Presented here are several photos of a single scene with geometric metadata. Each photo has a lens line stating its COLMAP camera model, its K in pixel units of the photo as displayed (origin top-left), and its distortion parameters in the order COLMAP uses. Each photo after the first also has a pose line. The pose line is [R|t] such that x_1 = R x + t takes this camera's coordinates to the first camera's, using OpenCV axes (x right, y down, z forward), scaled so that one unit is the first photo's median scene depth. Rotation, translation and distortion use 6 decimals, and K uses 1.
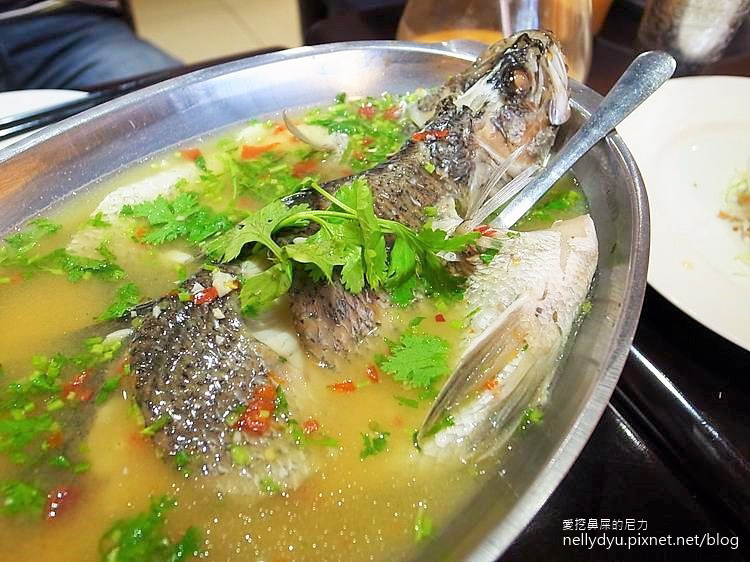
lens RADIAL K [[608.8, 0, 375.0], [0, 608.8, 281.0], [0, 0, 1]] dist [-0.067538, 0.054165]
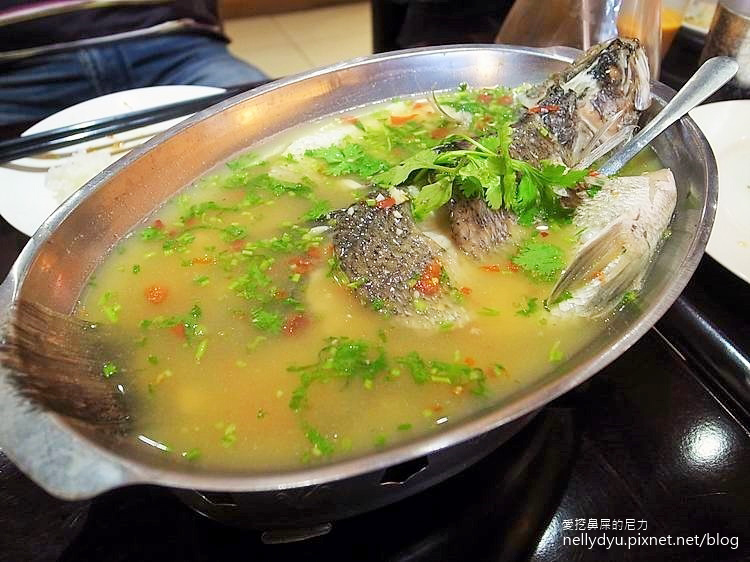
lens RADIAL K [[608.8, 0, 375.0], [0, 608.8, 281.0], [0, 0, 1]] dist [-0.067538, 0.054165]
pose [[0.996714, 0.056488, -0.058057, -0.182670], [-0.060299, 0.995988, -0.066128, 0.245370], [0.054088, 0.069412, 0.996121, -0.294360]]
